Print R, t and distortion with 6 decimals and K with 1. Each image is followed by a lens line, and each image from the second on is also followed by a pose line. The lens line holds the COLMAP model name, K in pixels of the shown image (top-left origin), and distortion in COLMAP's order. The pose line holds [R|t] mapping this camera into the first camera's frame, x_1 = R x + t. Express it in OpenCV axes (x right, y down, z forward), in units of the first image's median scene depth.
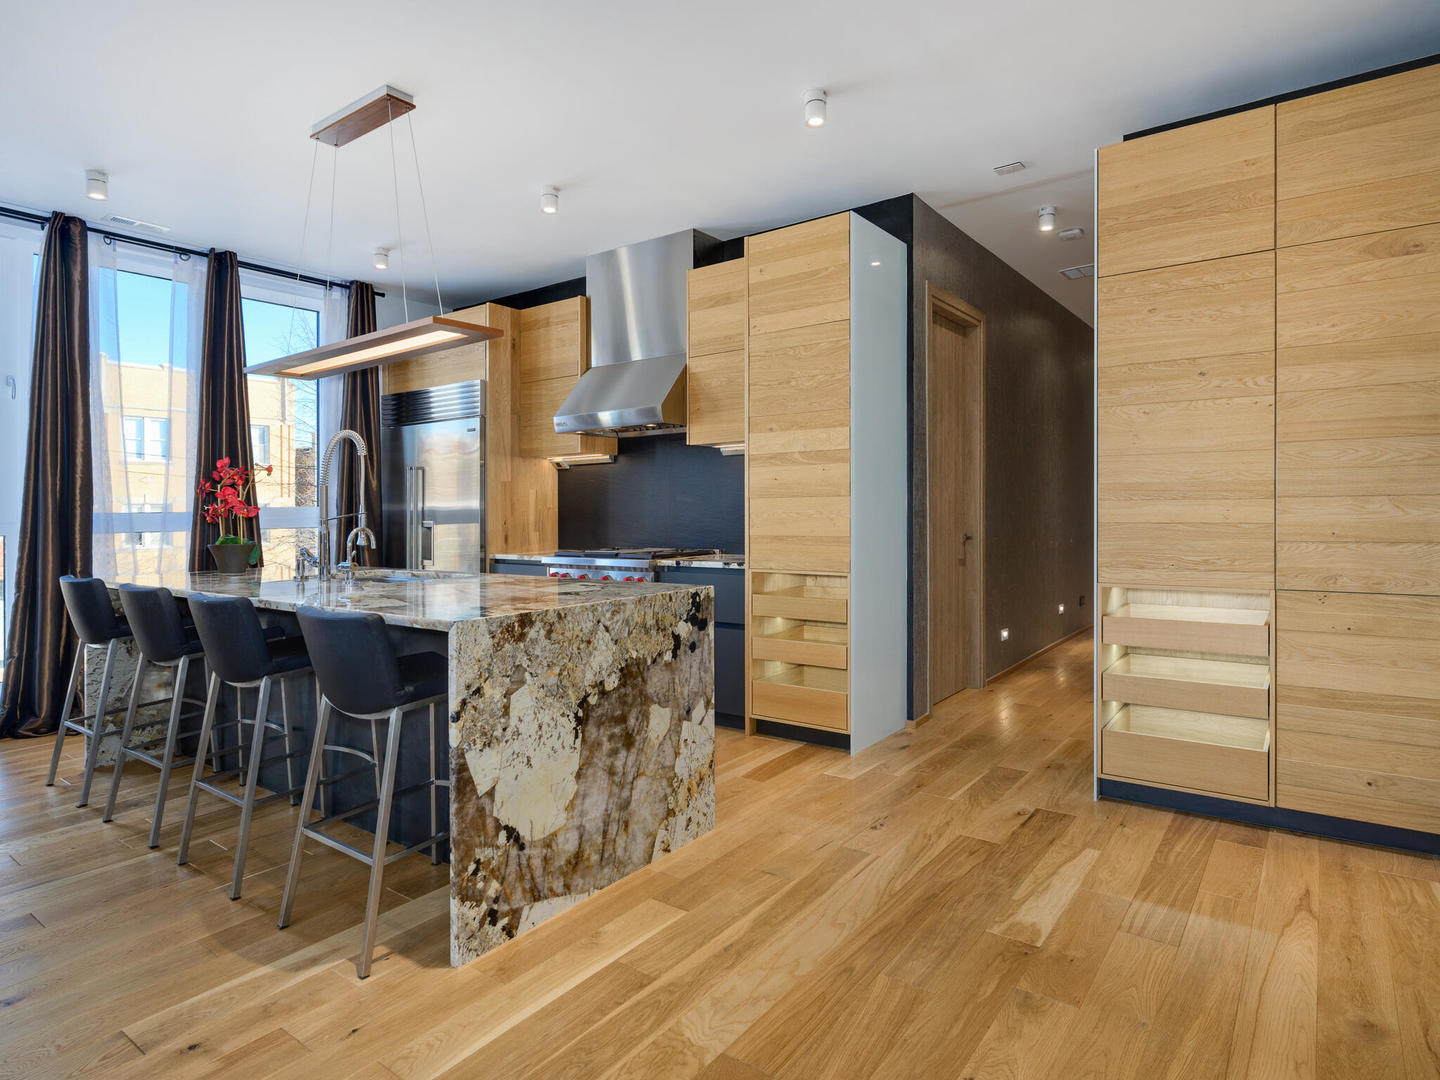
lens RADIAL K [[795.7, 0, 782.6], [0, 795.7, 510.2], [0, 0, 1]] dist [0.001148, 0.000189]
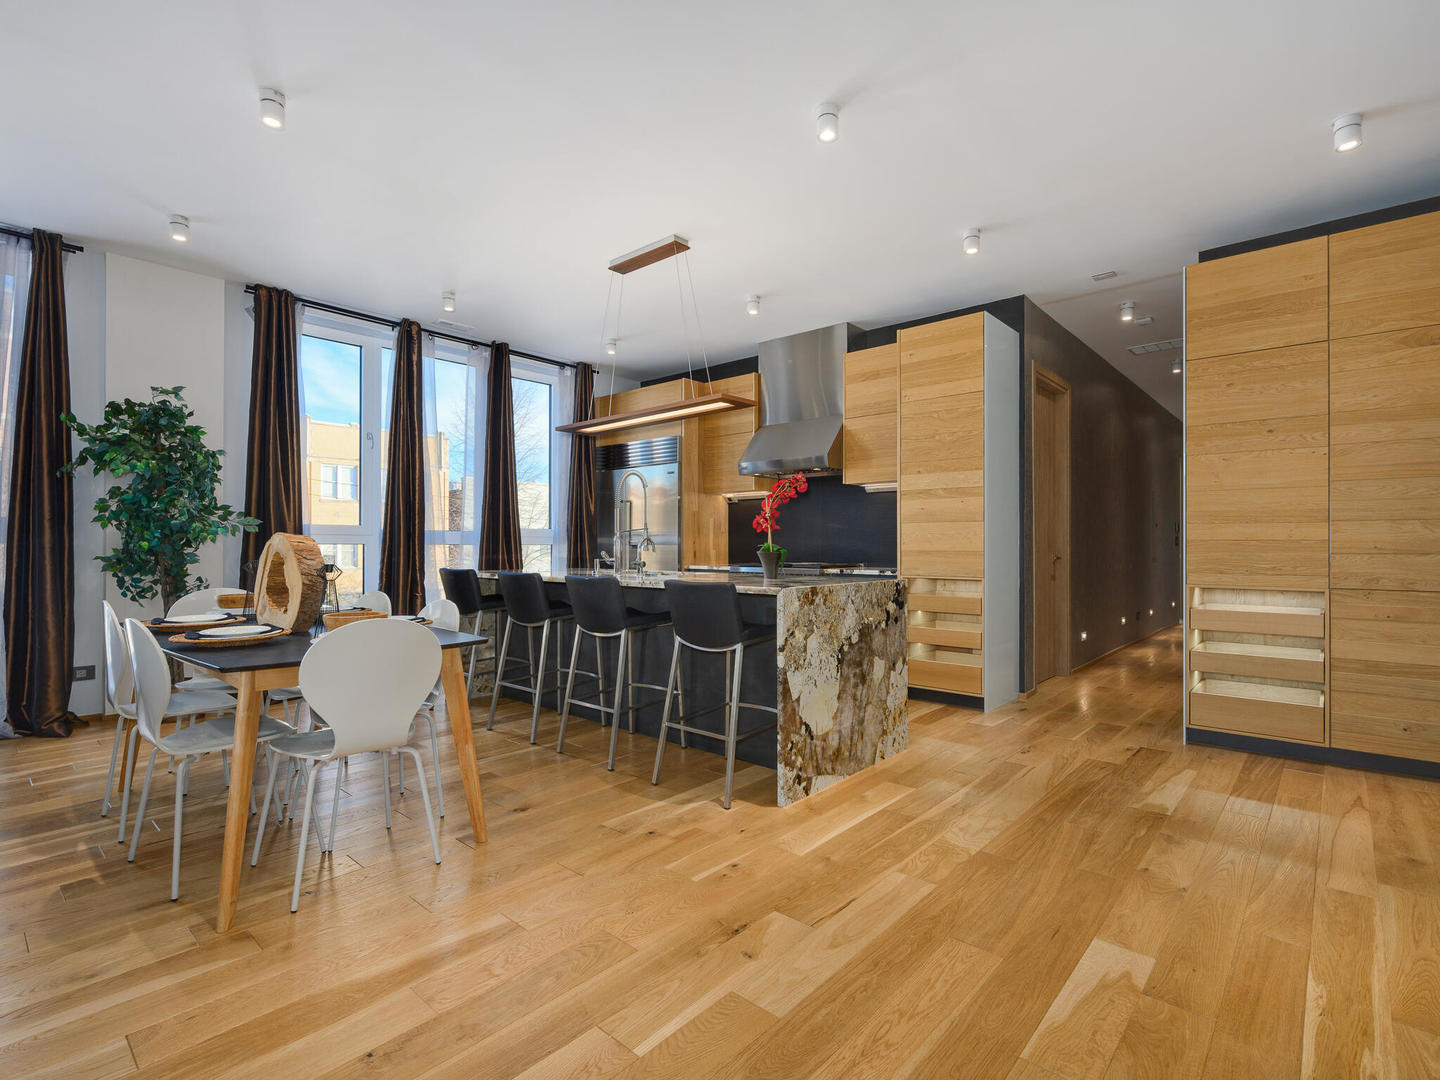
lens RADIAL K [[697.2, 0, 758.9], [0, 697.2, 536.2], [0, 0, 1]] dist [0.000677, -0.000231]
pose [[0.995441, 0.013404, -0.094437, -0.244913], [-0.015123, 0.999732, -0.017507, 0.045736], [0.094177, 0.018855, 0.995377, -0.286839]]
